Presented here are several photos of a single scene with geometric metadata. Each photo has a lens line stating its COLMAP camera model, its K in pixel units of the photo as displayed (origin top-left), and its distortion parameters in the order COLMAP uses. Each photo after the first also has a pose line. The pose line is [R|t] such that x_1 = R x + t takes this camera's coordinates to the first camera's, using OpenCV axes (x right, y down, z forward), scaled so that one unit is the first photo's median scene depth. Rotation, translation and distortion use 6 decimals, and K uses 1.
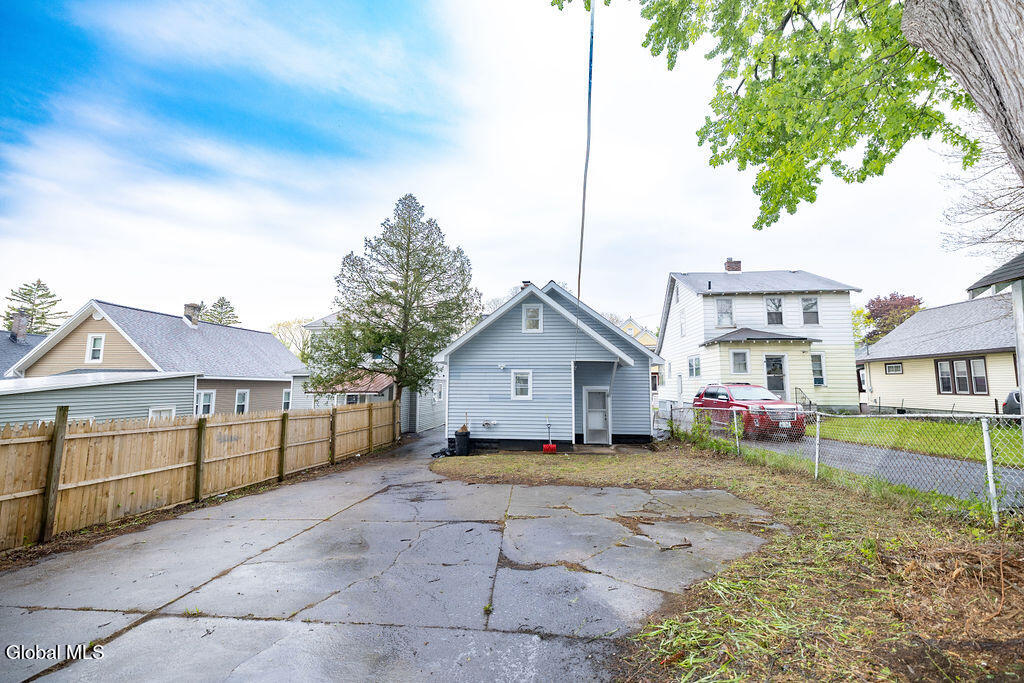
lens RADIAL K [[426.1, 0, 512.0], [0, 426.1, 341.5], [0, 0, 1]] dist [0.000832, 0.000045]
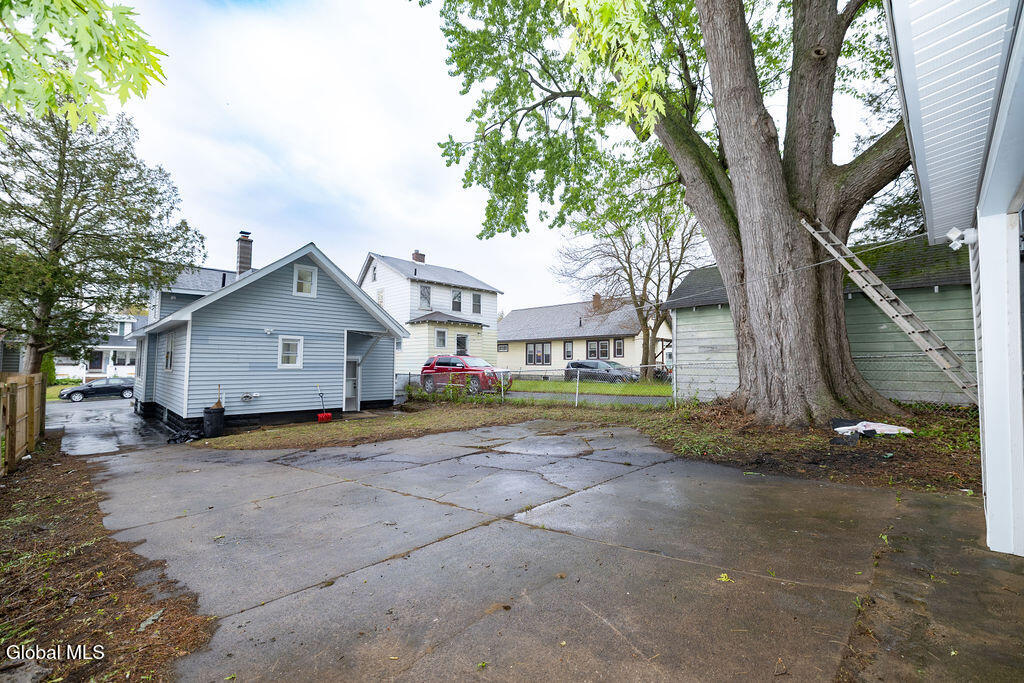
lens RADIAL K [[426.1, 0, 512.0], [0, 426.1, 341.5], [0, 0, 1]] dist [0.000832, 0.000045]
pose [[0.642989, 0.040053, 0.764828, -0.338007], [-0.082210, 0.996471, 0.016929, 0.021267], [-0.761451, -0.073762, 0.644012, 0.044199]]
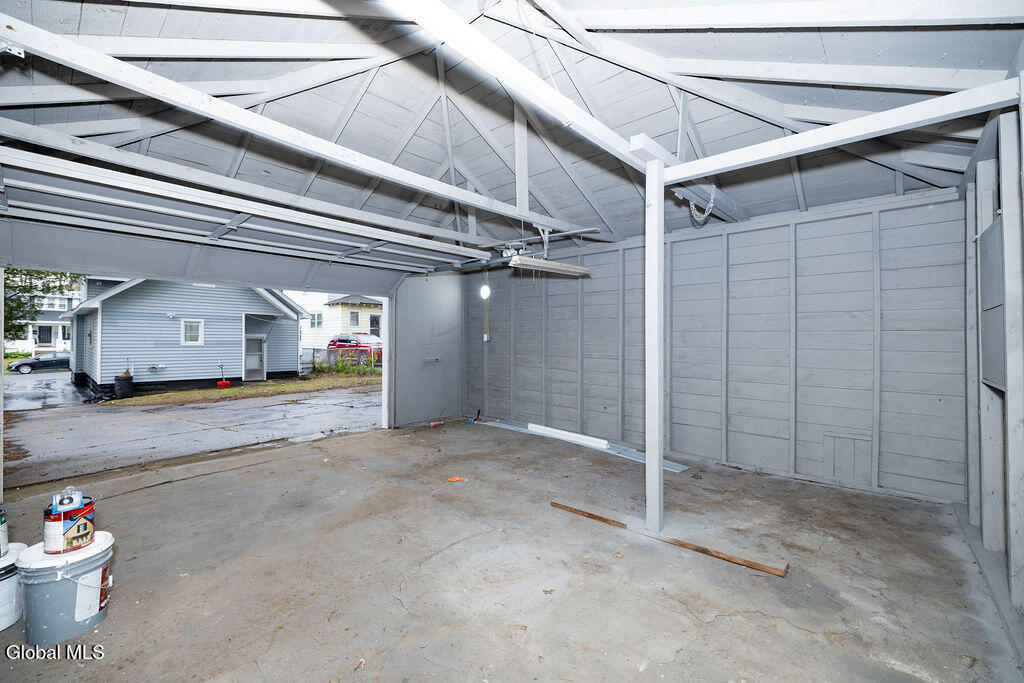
lens RADIAL K [[416.8, 0, 507.2], [0, 416.8, 339.6], [0, 0, 1]] dist [-0.000412, -0.000172]
pose [[0.600913, -0.000082, 0.799315, -0.326091], [-0.089763, 0.993667, 0.067584, -0.026341], [-0.794258, -0.112361, 0.597100, -0.298394]]
